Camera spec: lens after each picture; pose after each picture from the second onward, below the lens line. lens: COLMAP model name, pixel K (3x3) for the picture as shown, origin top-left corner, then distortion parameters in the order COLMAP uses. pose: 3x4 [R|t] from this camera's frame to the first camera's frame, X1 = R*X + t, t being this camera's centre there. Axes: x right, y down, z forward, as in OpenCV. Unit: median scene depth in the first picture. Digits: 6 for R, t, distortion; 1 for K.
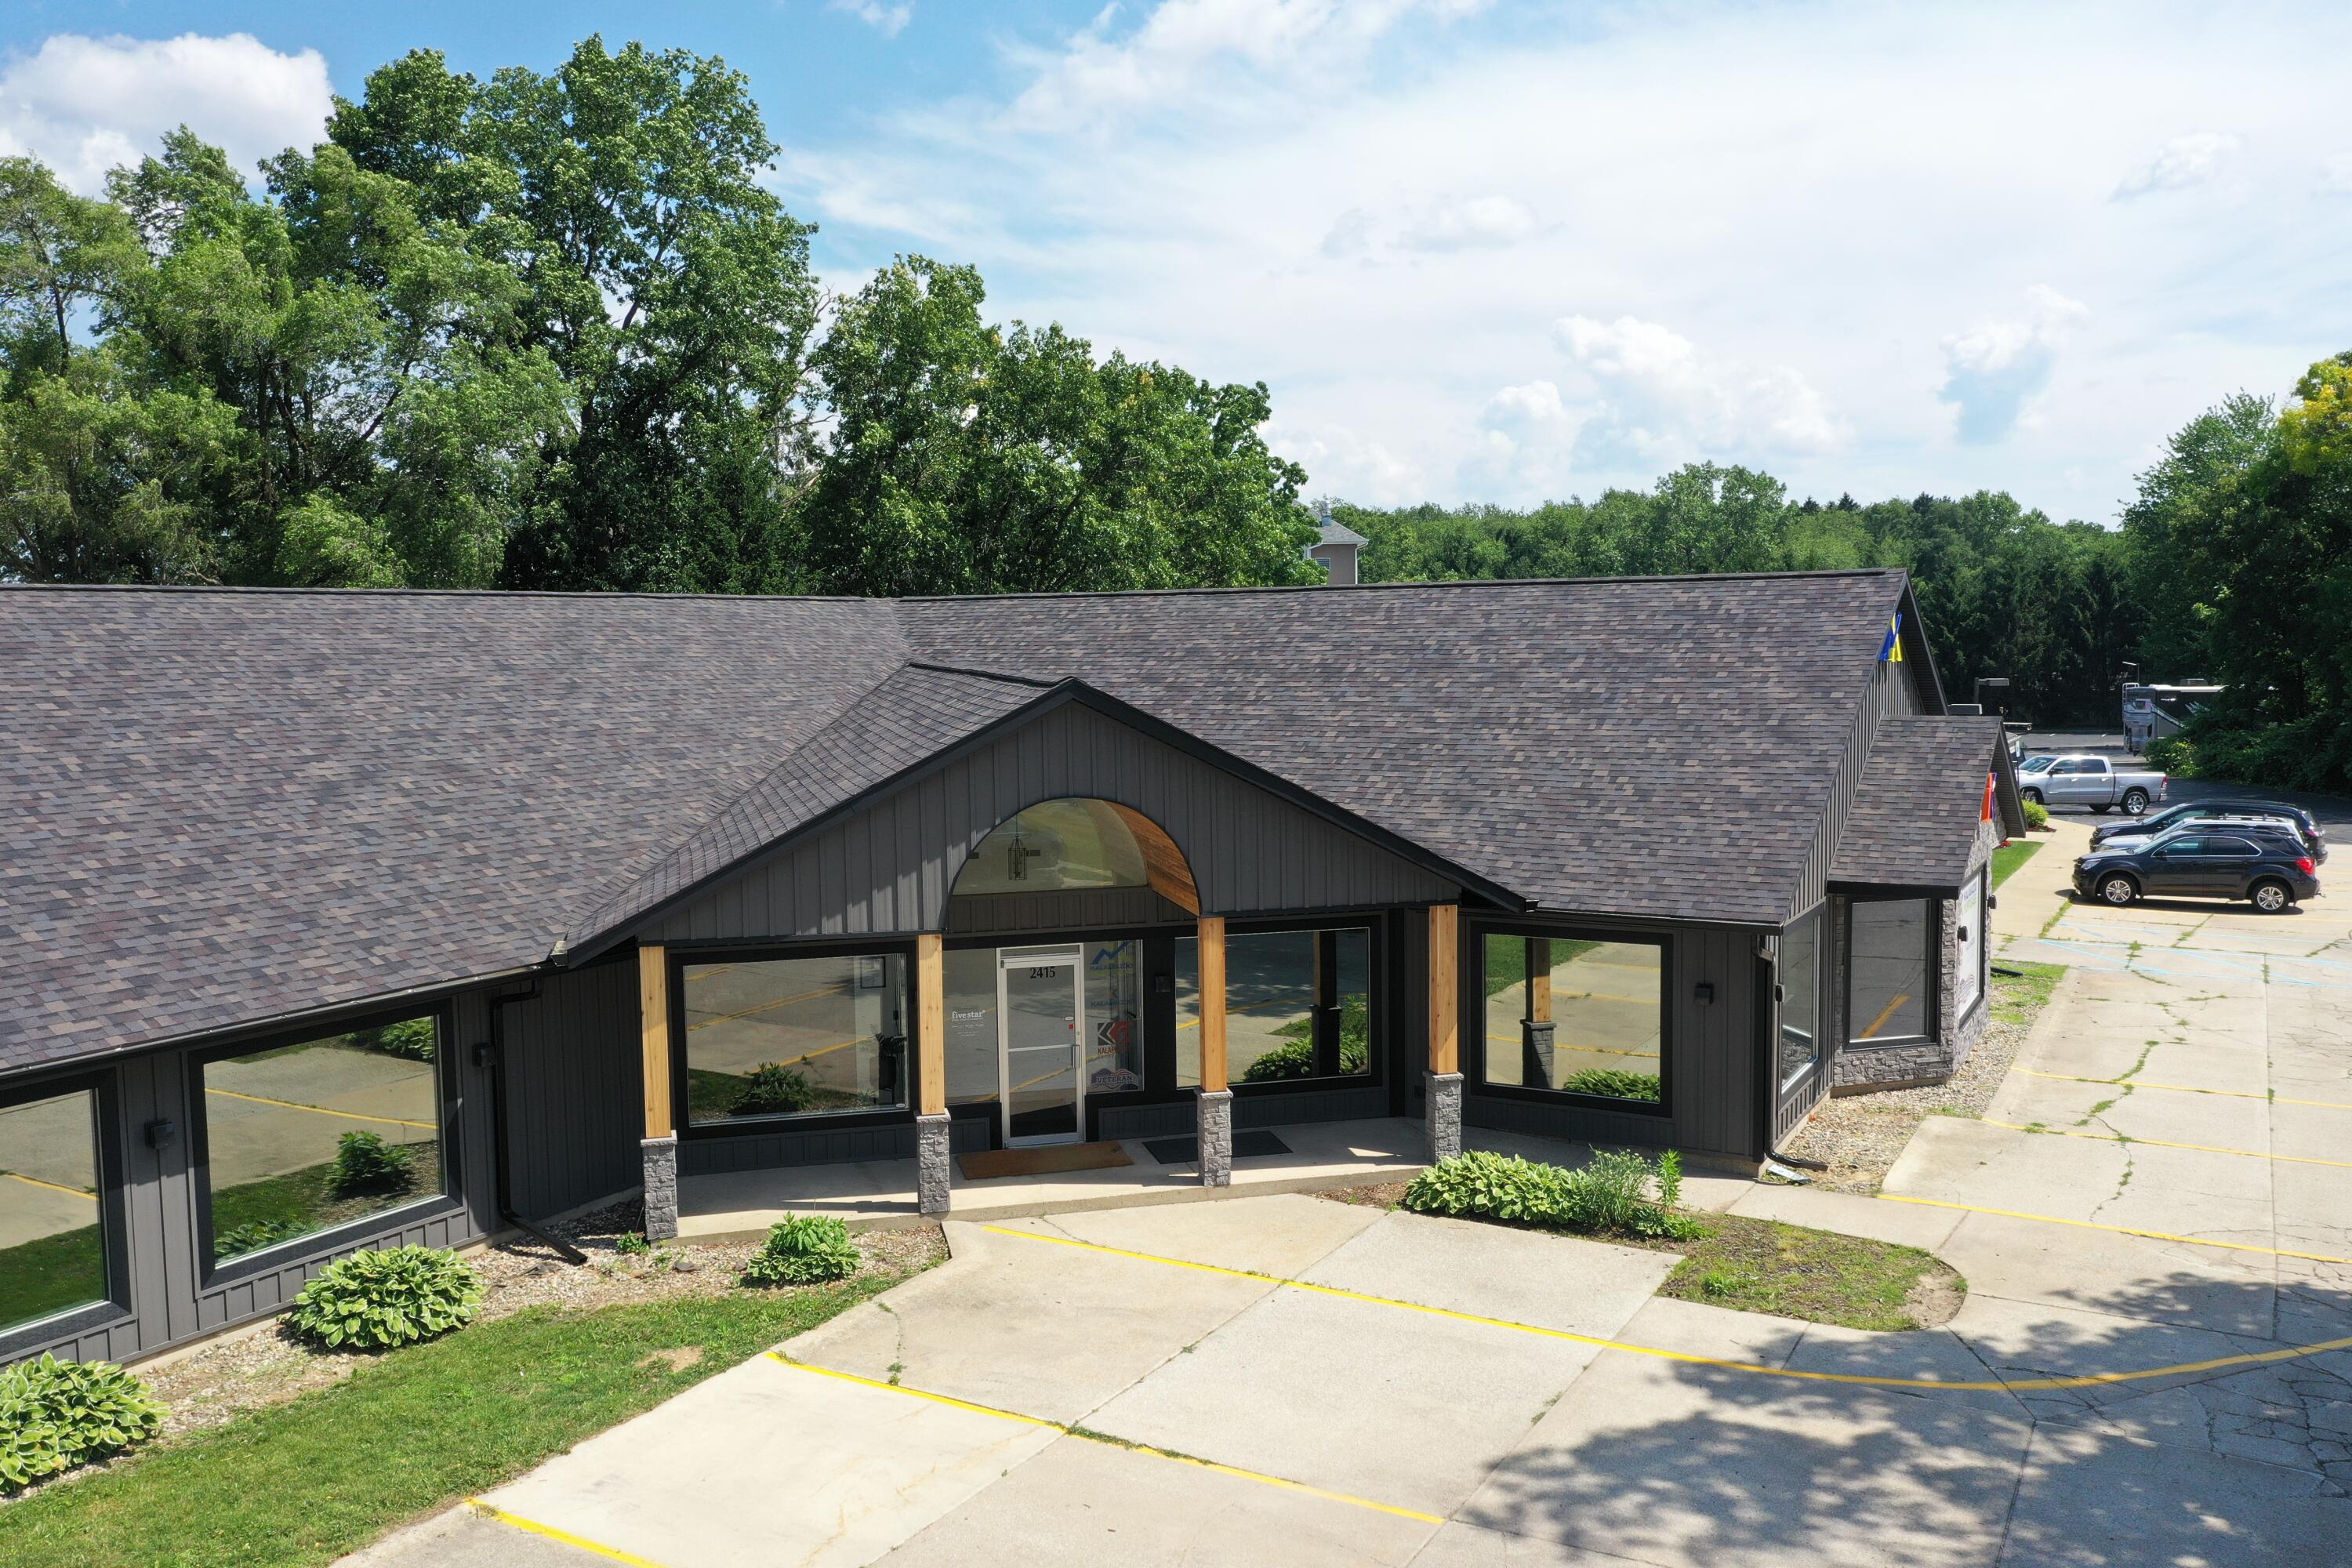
lens RADIAL K [[1873.6, 0, 1176.0], [0, 1873.6, 784.0], [0, 0, 1]] dist [-0.006597, 0.017126]
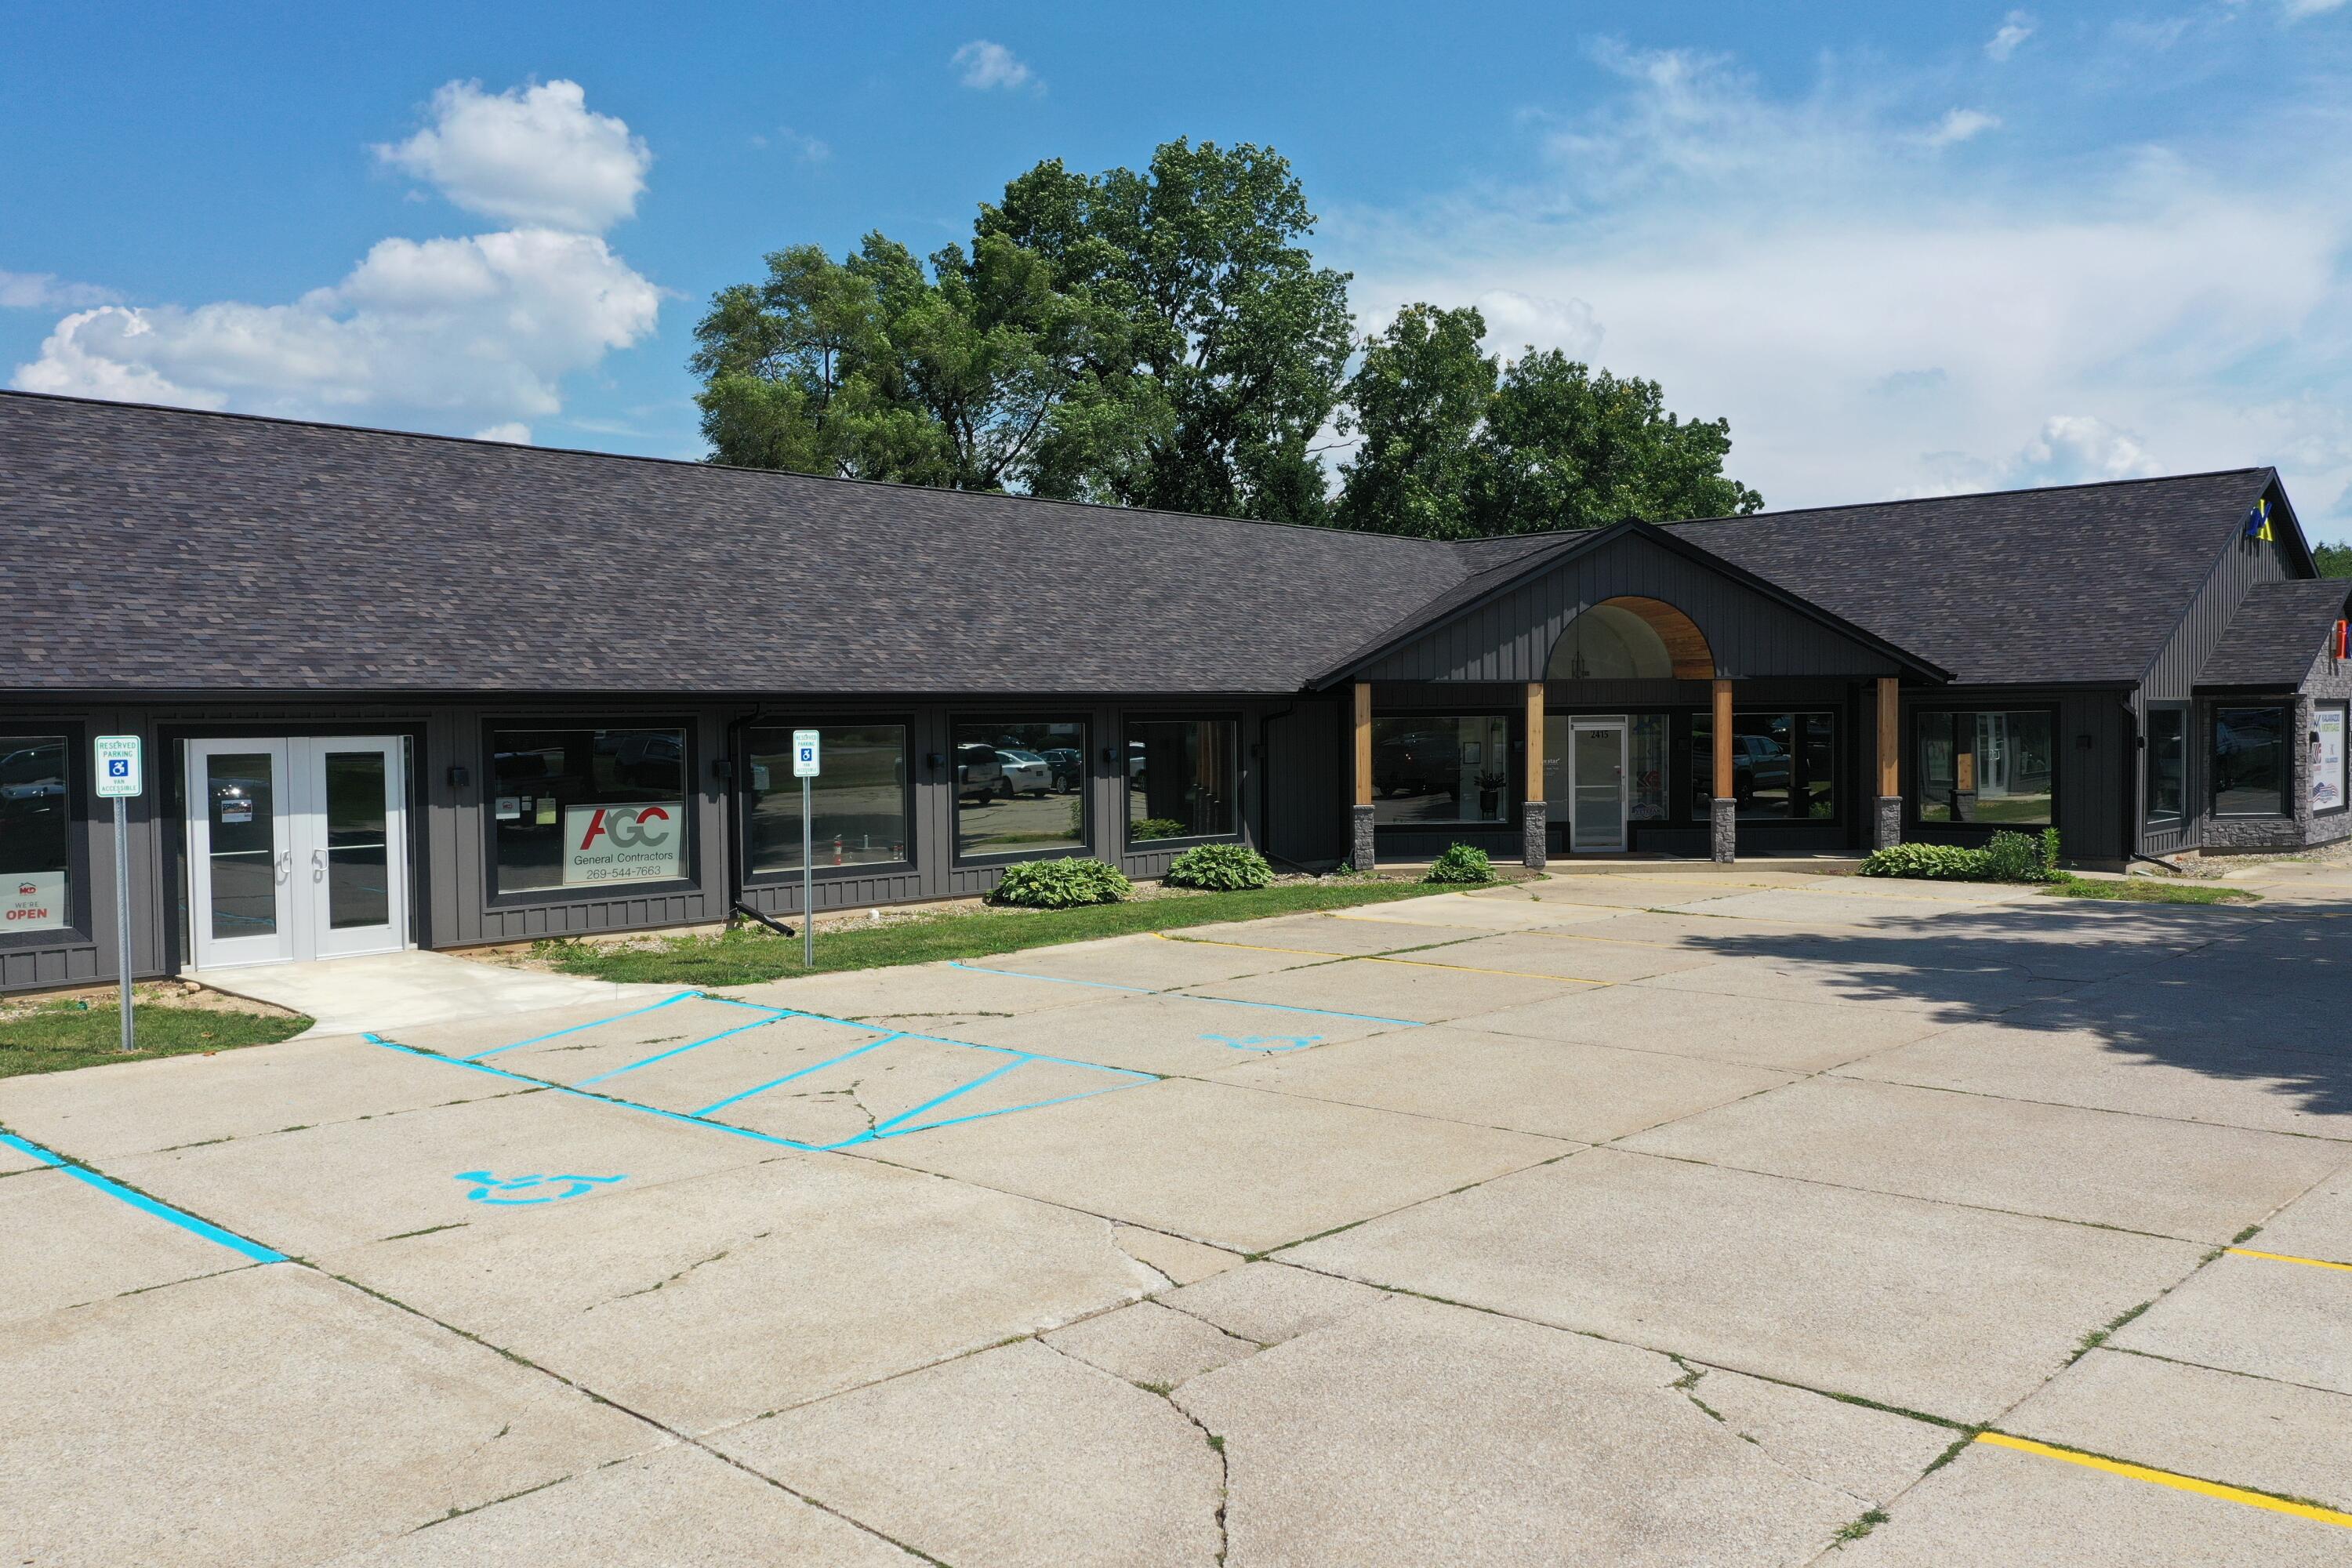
lens RADIAL K [[1873.6, 0, 1176.0], [0, 1873.6, 784.0], [0, 0, 1]] dist [-0.006597, 0.017126]
pose [[0.973451, 0.009568, -0.228693, -0.051415], [-0.018927, 0.999069, -0.038767, 0.179063], [0.228110, 0.042067, 0.972726, -0.445901]]
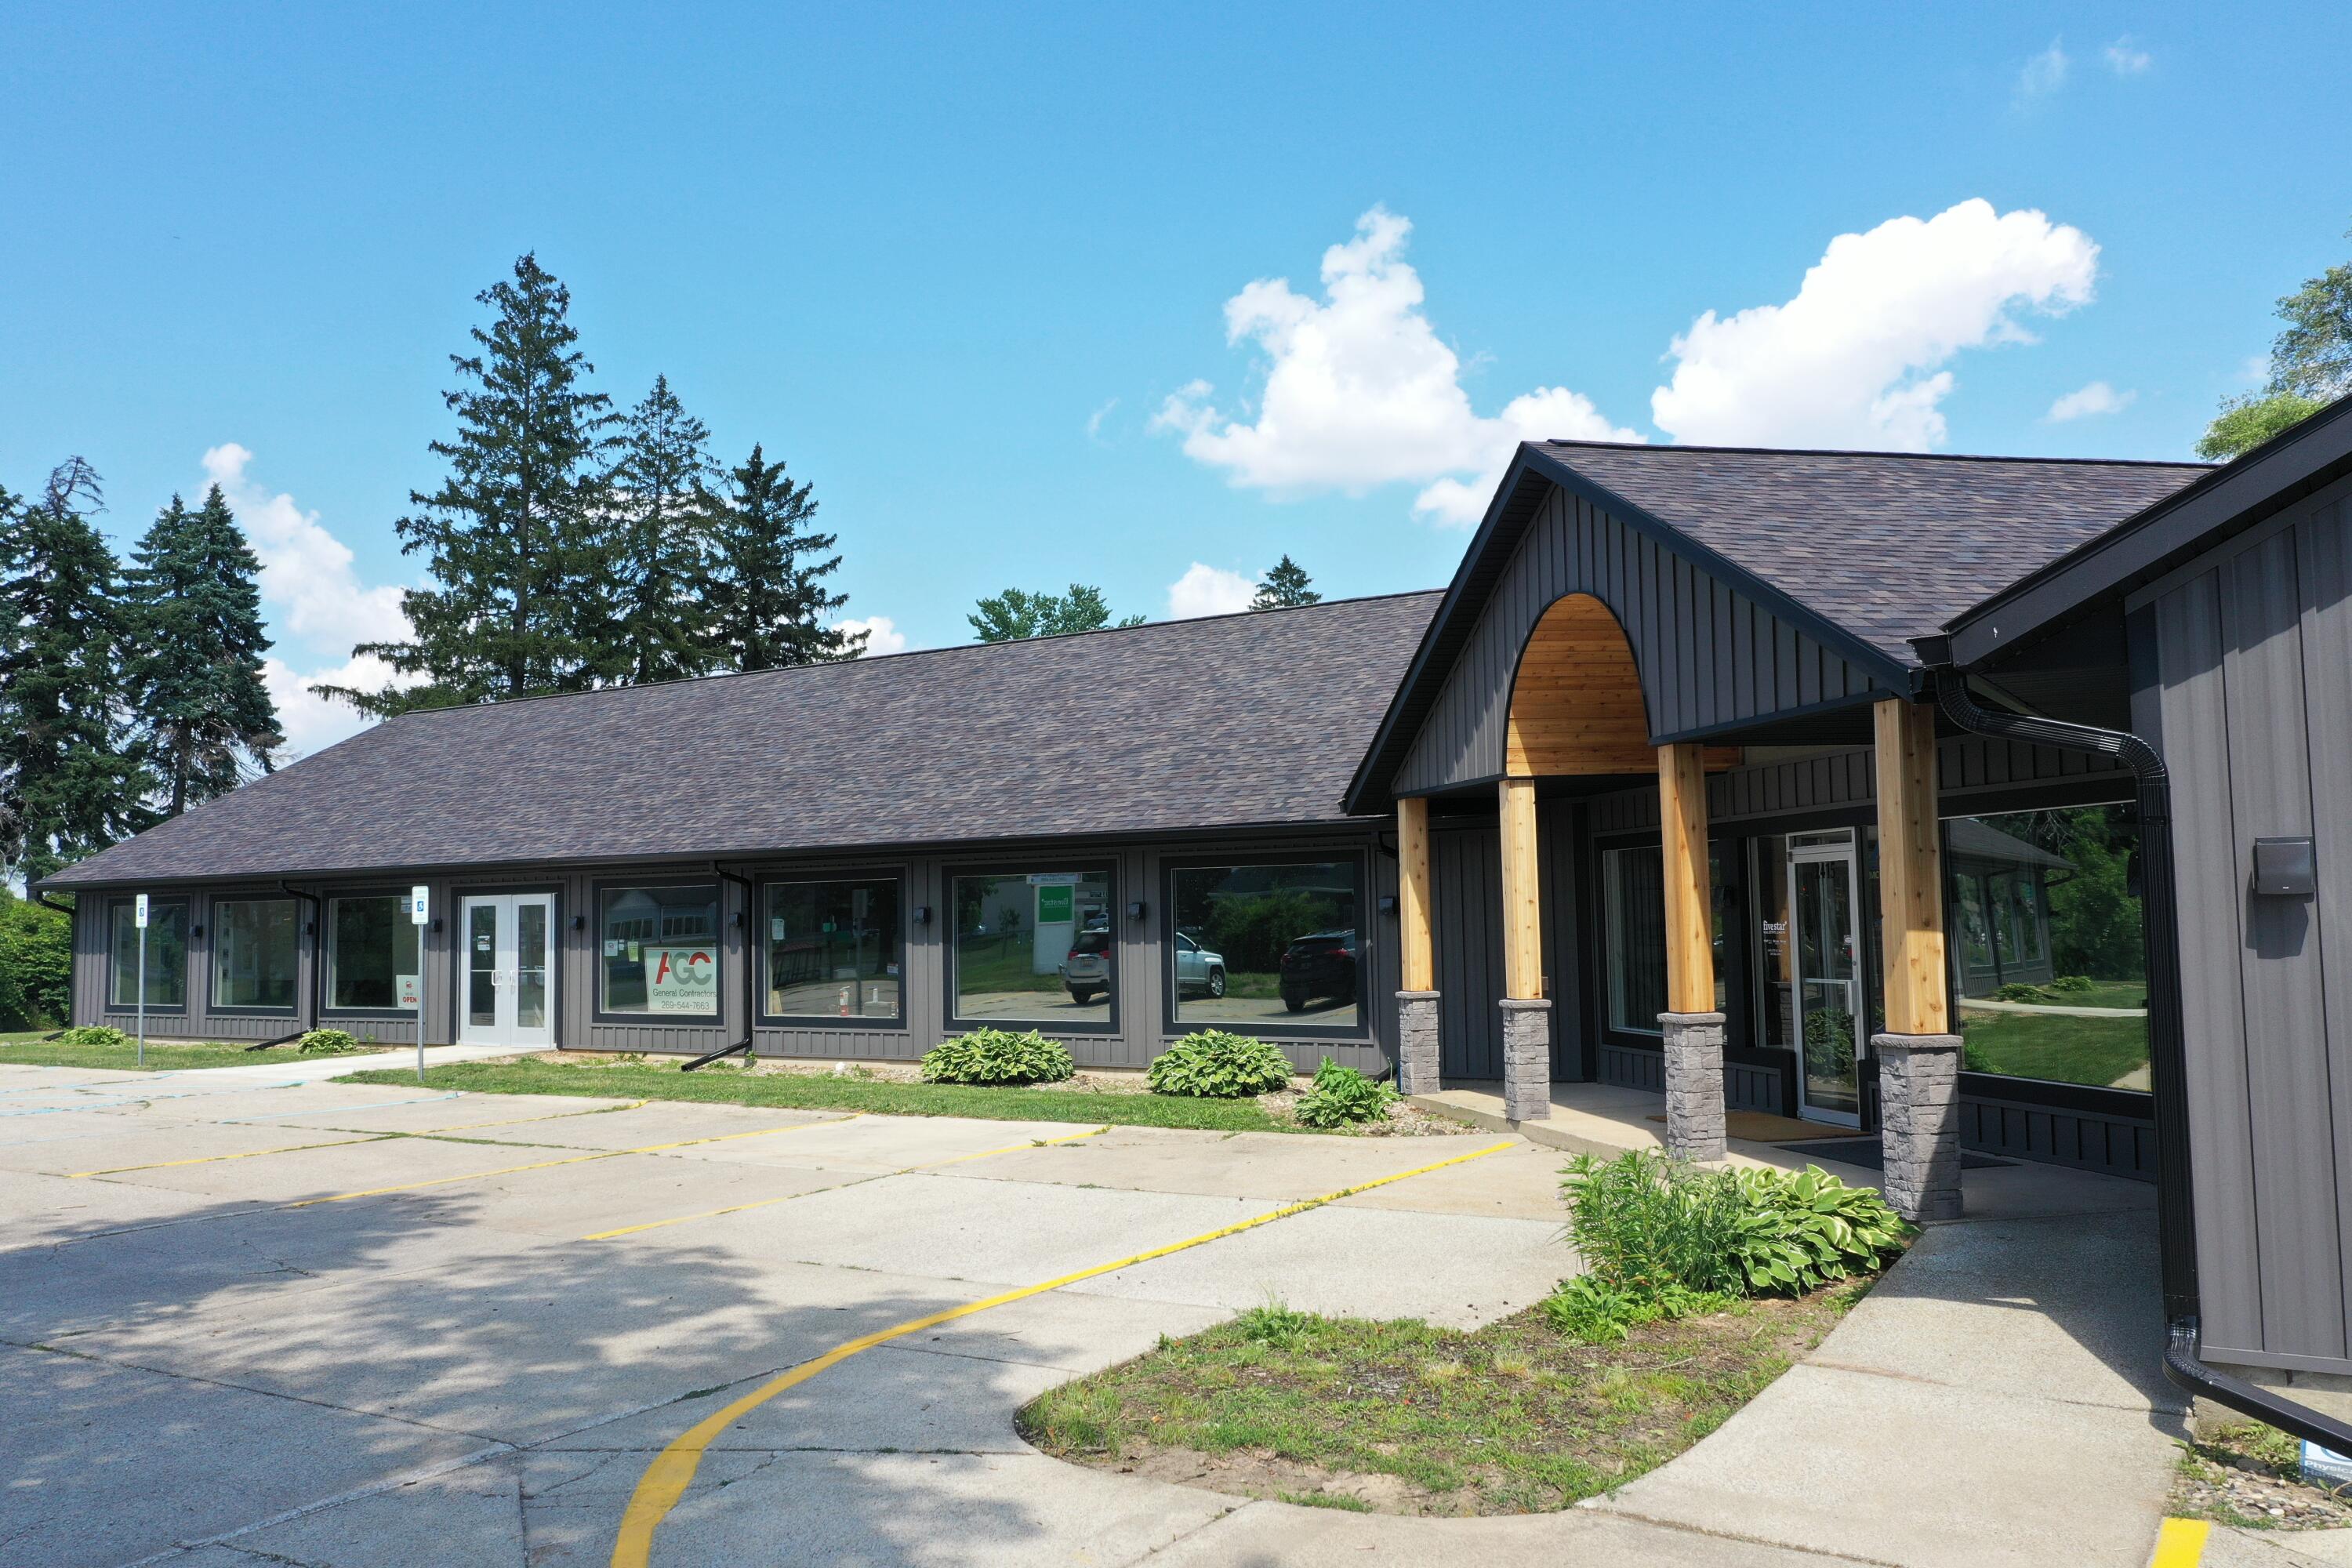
lens RADIAL K [[1873.6, 0, 1176.0], [0, 1873.6, 784.0], [0, 0, 1]] dist [-0.006597, 0.017126]
pose [[-0.053082, -0.055459, -0.997049, 0.556882], [-0.056883, 0.997003, -0.052428, 0.104940], [0.996969, 0.053932, -0.056078, 0.700339]]
